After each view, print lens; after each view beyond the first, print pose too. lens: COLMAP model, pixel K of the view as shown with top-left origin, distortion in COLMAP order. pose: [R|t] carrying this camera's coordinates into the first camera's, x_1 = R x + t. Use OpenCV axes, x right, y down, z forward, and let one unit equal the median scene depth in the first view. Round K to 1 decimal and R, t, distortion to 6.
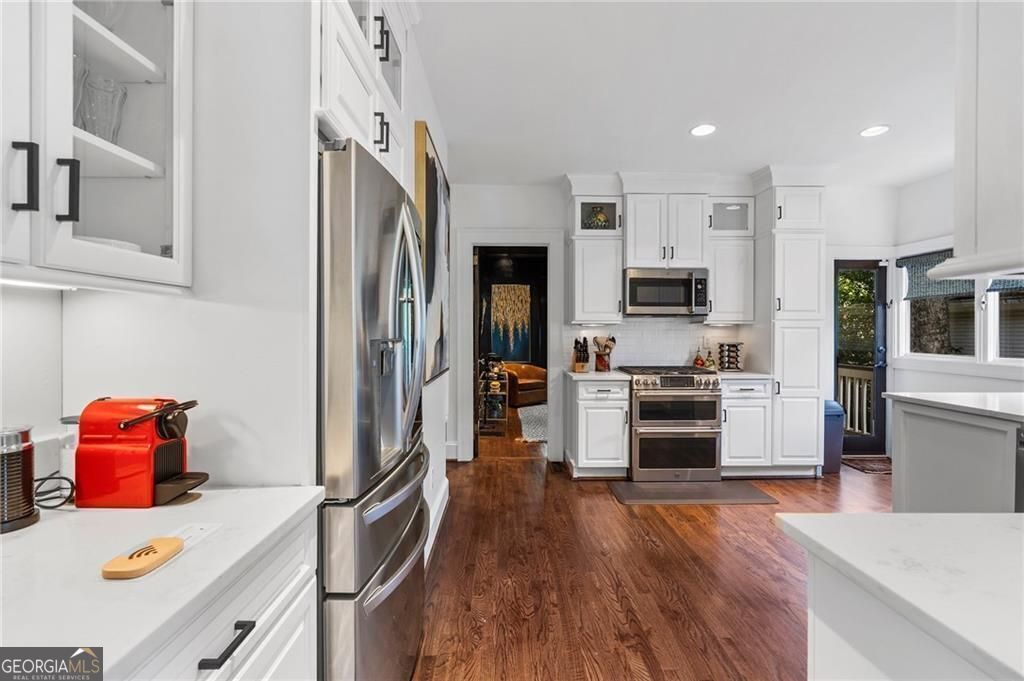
lens RADIAL K [[472.7, 0, 512.0], [0, 472.7, 340.5], [0, 0, 1]] dist [-0.001814, 0.000544]
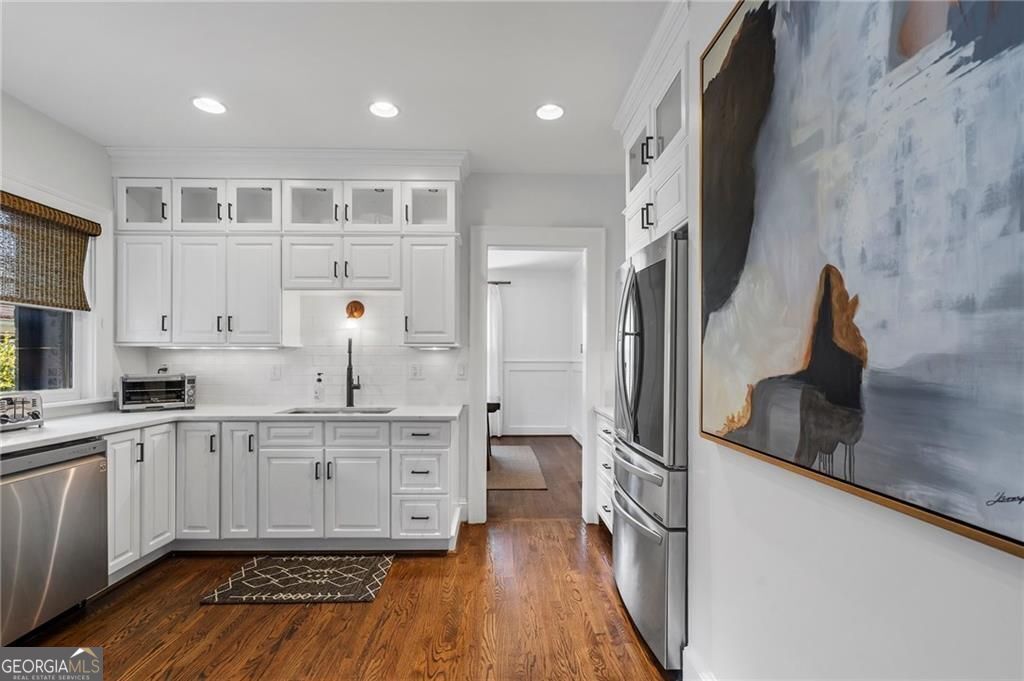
lens RADIAL K [[470.8, 0, 505.7], [0, 470.8, 357.1], [0, 0, 1]] dist [-0.002765, 0.000119]
pose [[-0.999980, -0.003988, -0.004960, 0.060532], [-0.004070, 0.999851, 0.016779, -0.016567], [0.004893, 0.016798, -0.999847, 0.967488]]
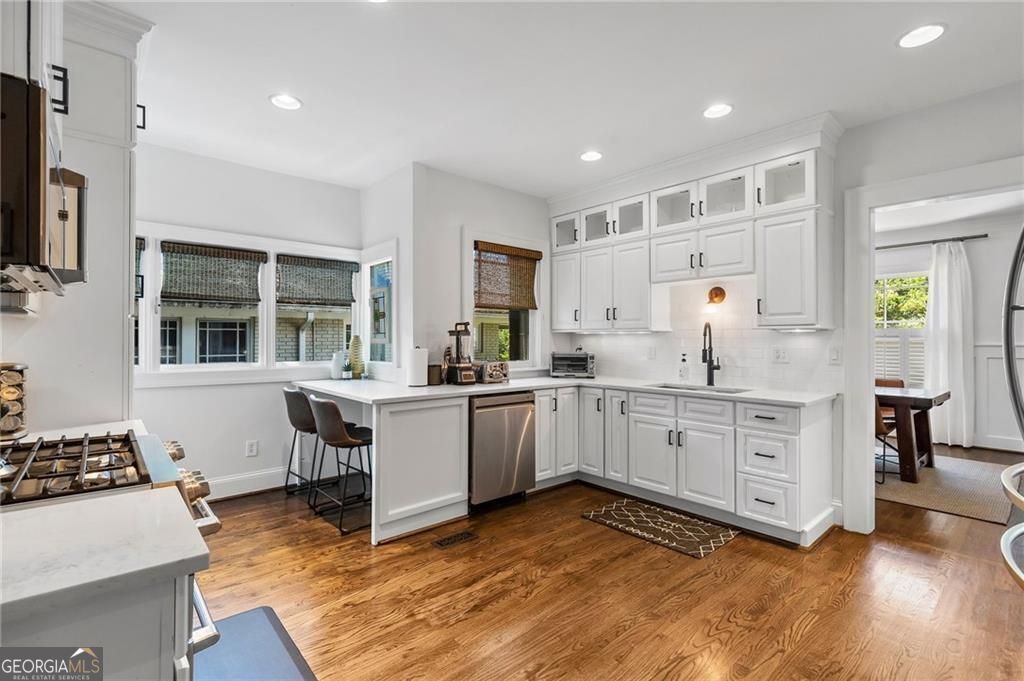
lens RADIAL K [[473.4, 0, 508.1], [0, 473.4, 335.8], [0, 0, 1]] dist [-0.000977, -0.000345]
pose [[-0.643792, 0.003404, 0.765193, -0.115826], [0.011570, 0.999919, 0.005285, -0.018127], [-0.765113, 0.012256, -0.643779, 1.010798]]
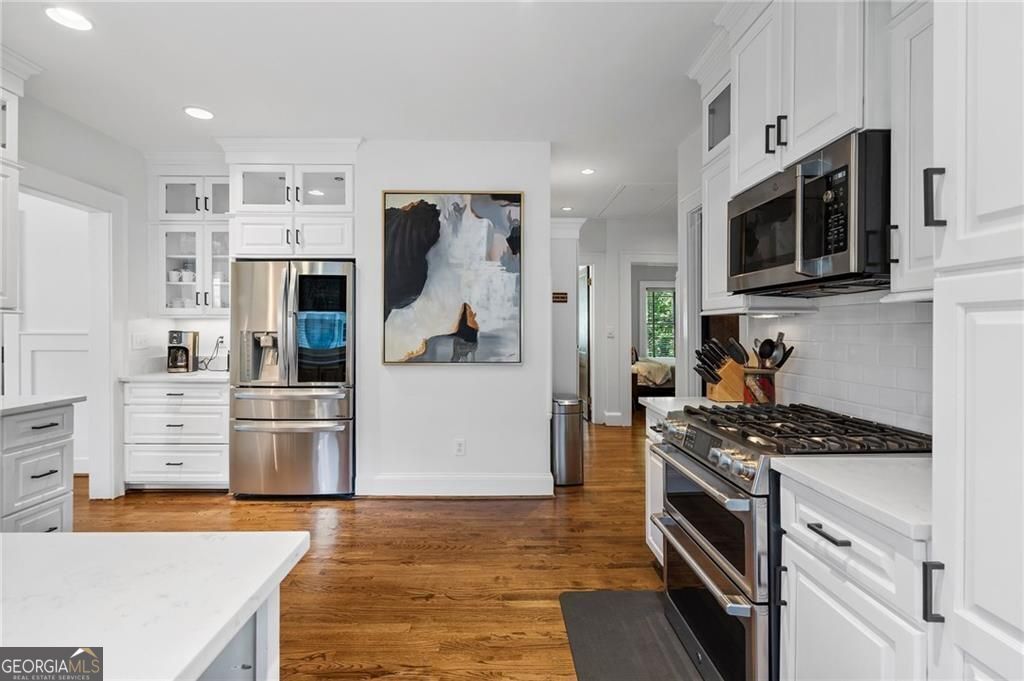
lens RADIAL K [[473.2, 0, 506.7], [0, 473.2, 326.6], [0, 0, 1]] dist [-0.001660, 0.000871]
pose [[0.005858, -0.006229, -0.999963, 0.769305], [-0.021704, 0.999744, -0.006355, -0.013373], [0.999747, 0.021740, 0.005722, 0.794786]]
